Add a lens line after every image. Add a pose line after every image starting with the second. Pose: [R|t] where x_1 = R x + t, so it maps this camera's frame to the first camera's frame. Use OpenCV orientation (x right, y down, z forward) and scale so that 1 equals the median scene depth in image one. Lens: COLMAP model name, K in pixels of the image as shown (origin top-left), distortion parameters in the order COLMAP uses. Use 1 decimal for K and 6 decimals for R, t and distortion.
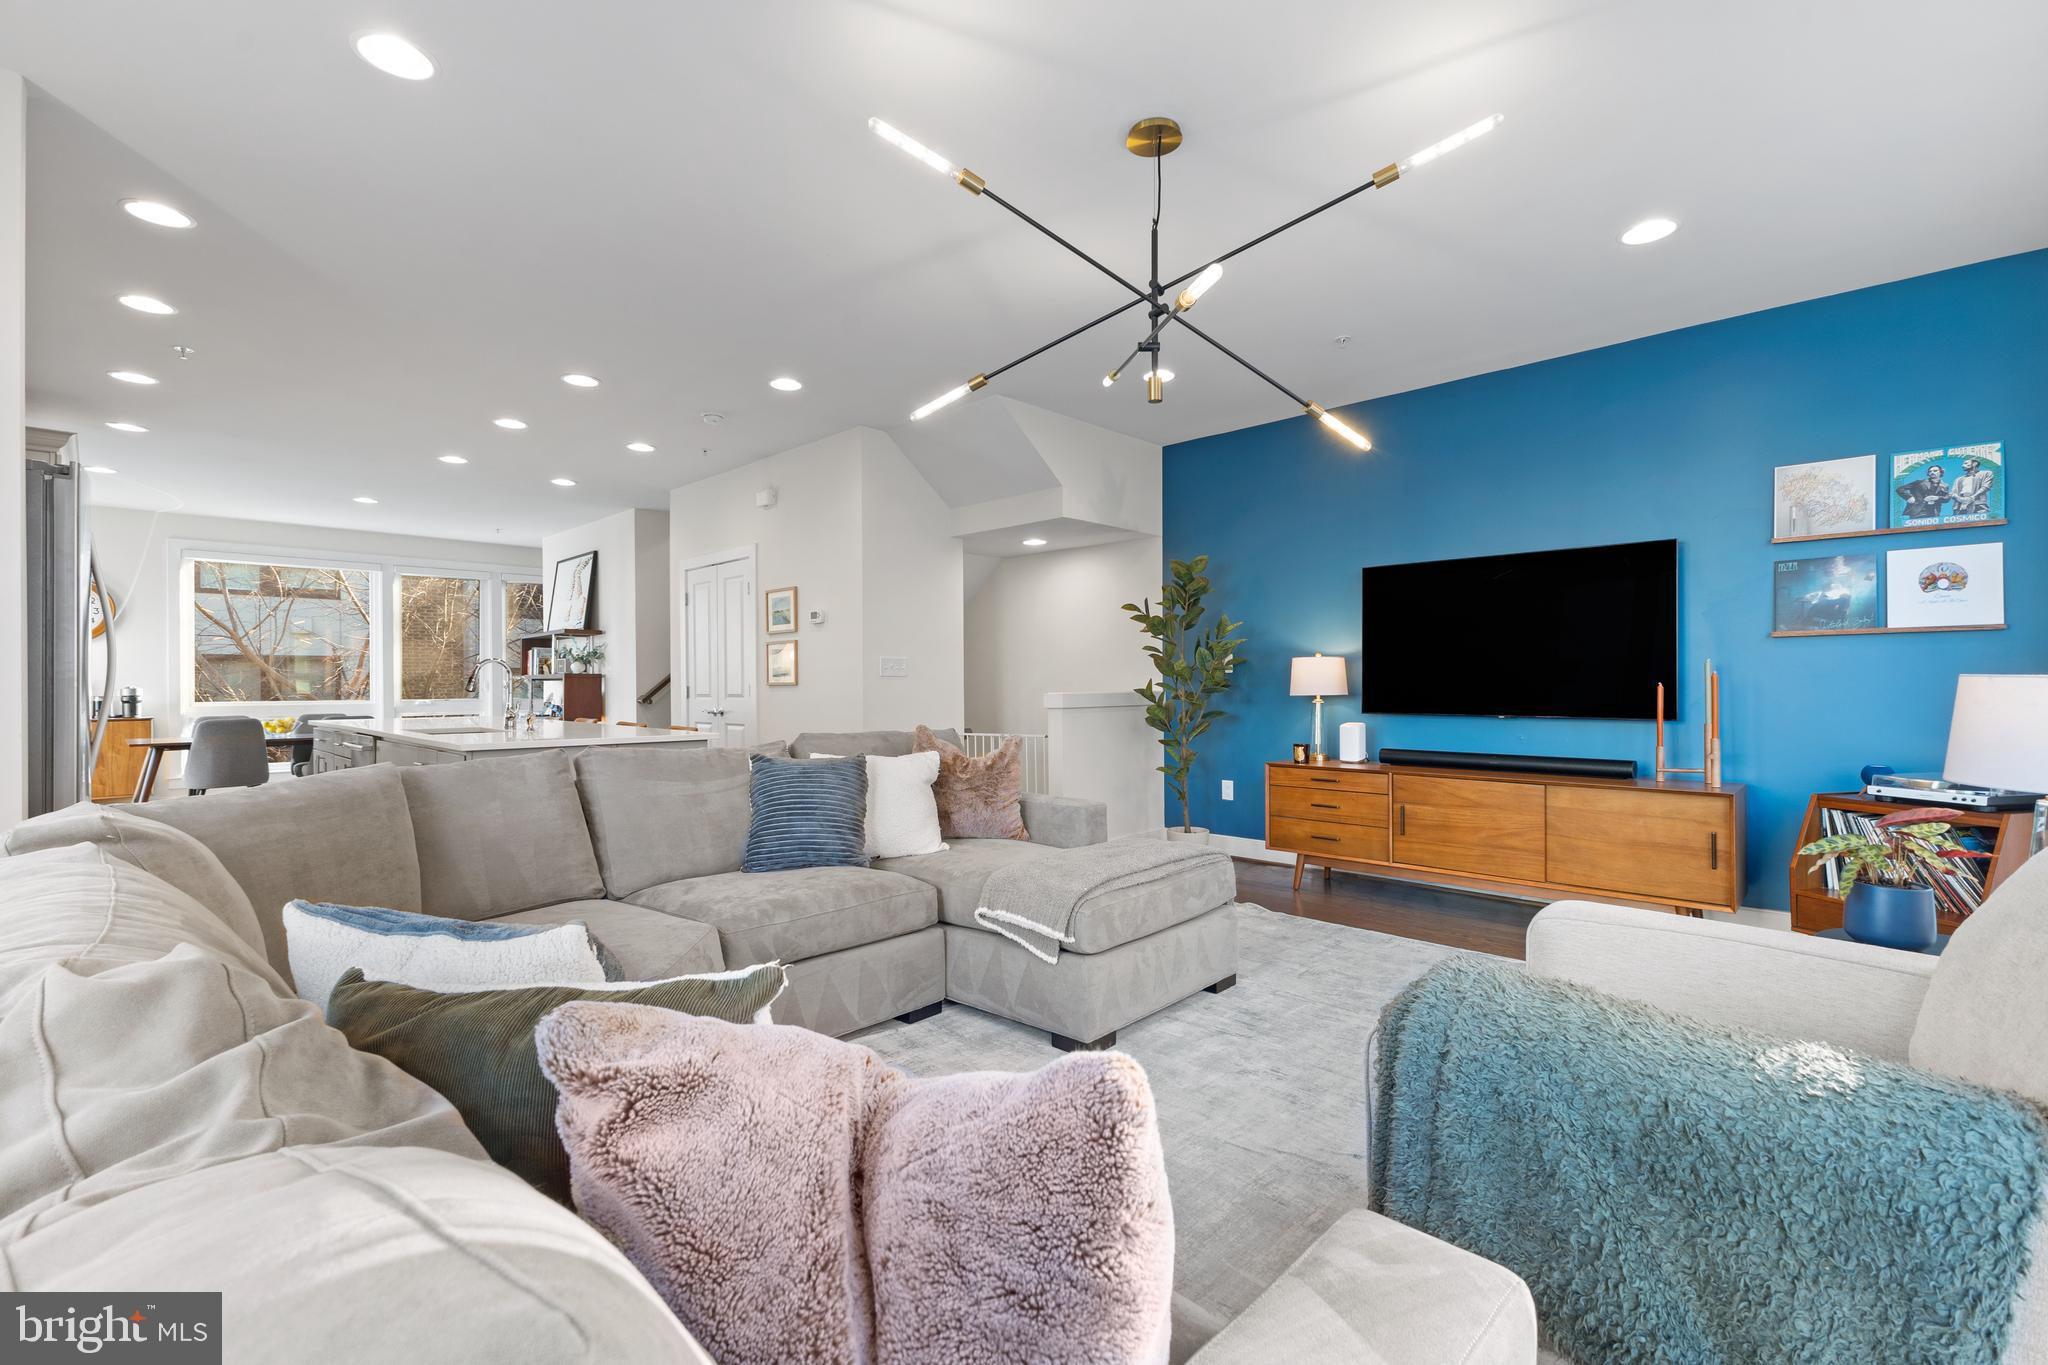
lens RADIAL K [[901.1, 0, 1029.0], [0, 901.1, 688.9], [0, 0, 1]] dist [0.012606, -0.000655]
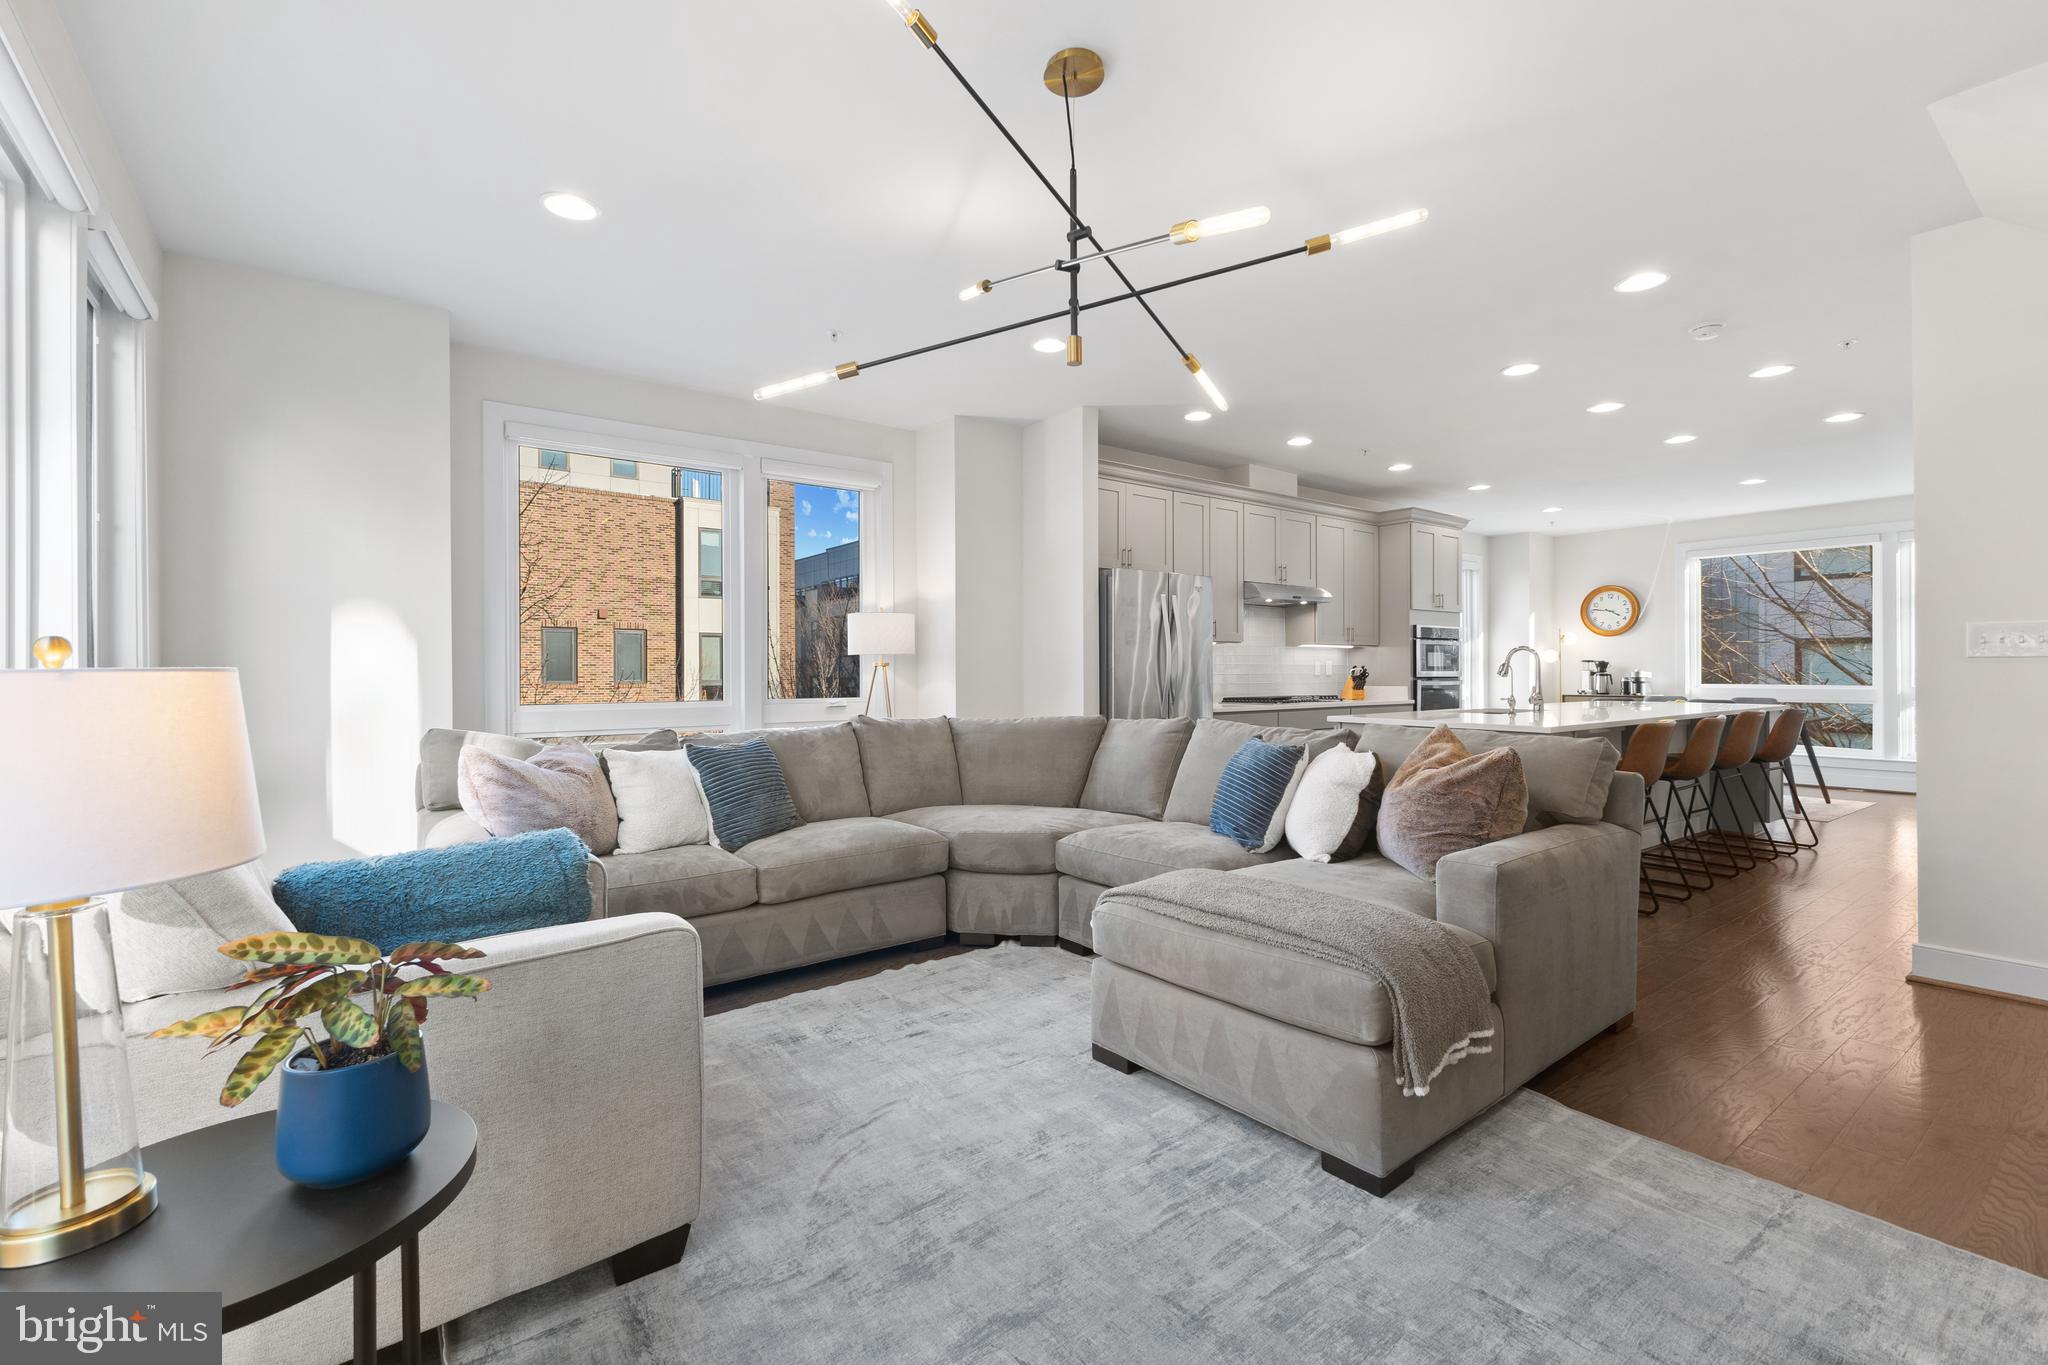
lens RADIAL K [[901.1, 0, 1018.2], [0, 901.1, 670.0], [0, 0, 1]] dist [0.012606, -0.000655]
pose [[-0.158417, 0.003784, -0.987365, 0.374743], [-0.003831, 0.999983, 0.004447, -0.004814], [0.987365, 0.004488, -0.158400, 0.387659]]
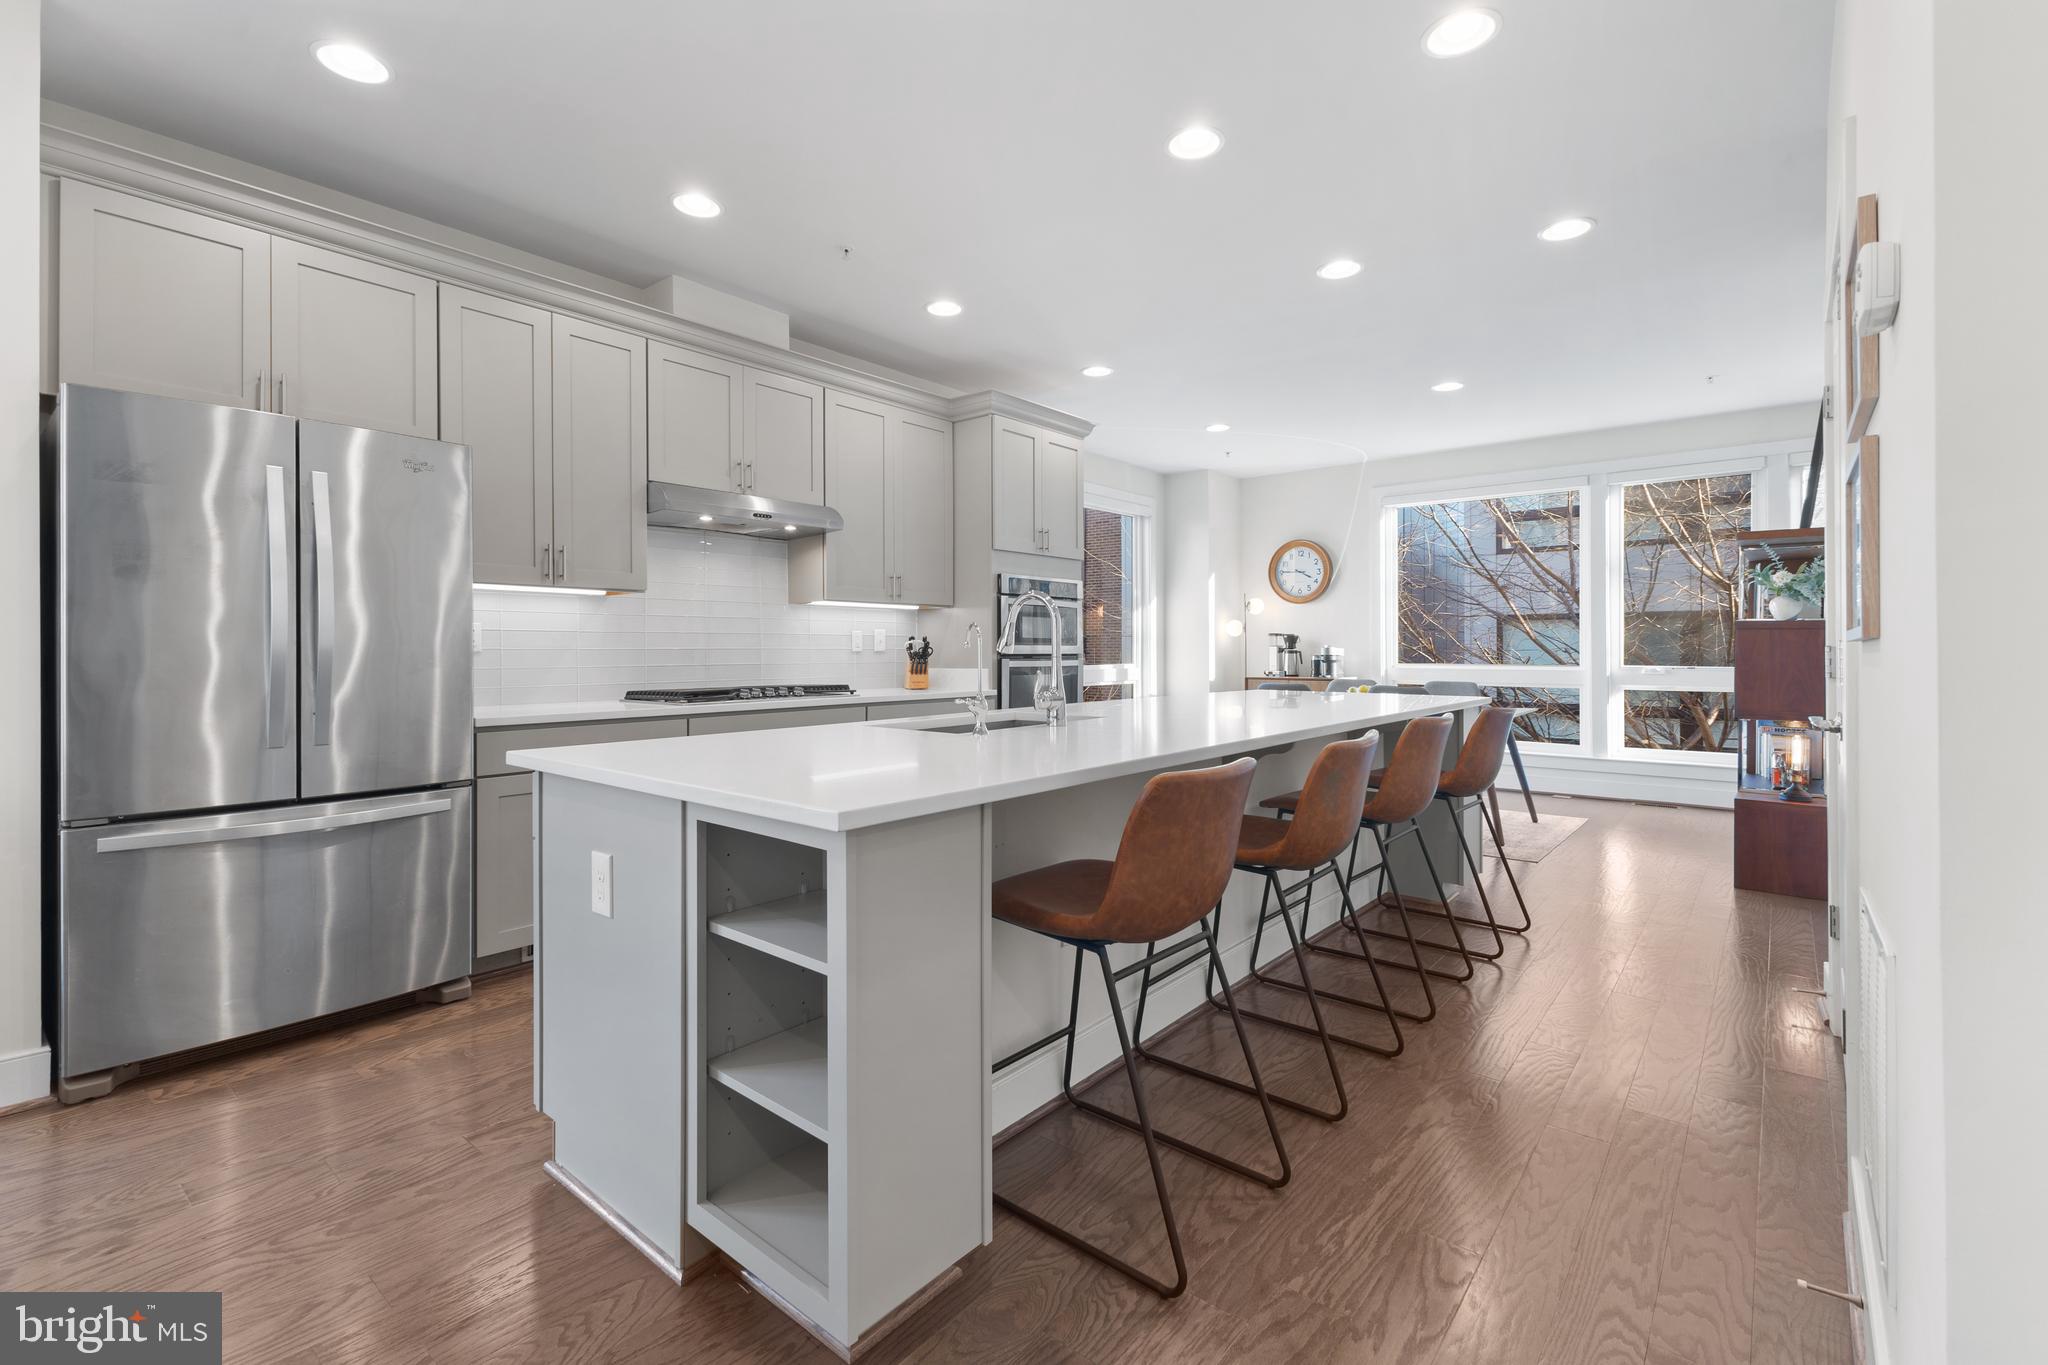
lens RADIAL K [[901.1, 0, 1013.7], [0, 901.1, 646.0], [0, 0, 1]] dist [0.012606, -0.000655]
pose [[0.057301, 0.000984, -0.998356, -0.043917], [-0.007206, 0.999974, 0.000572, -0.000421], [0.998331, 0.007161, 0.057307, 0.642284]]
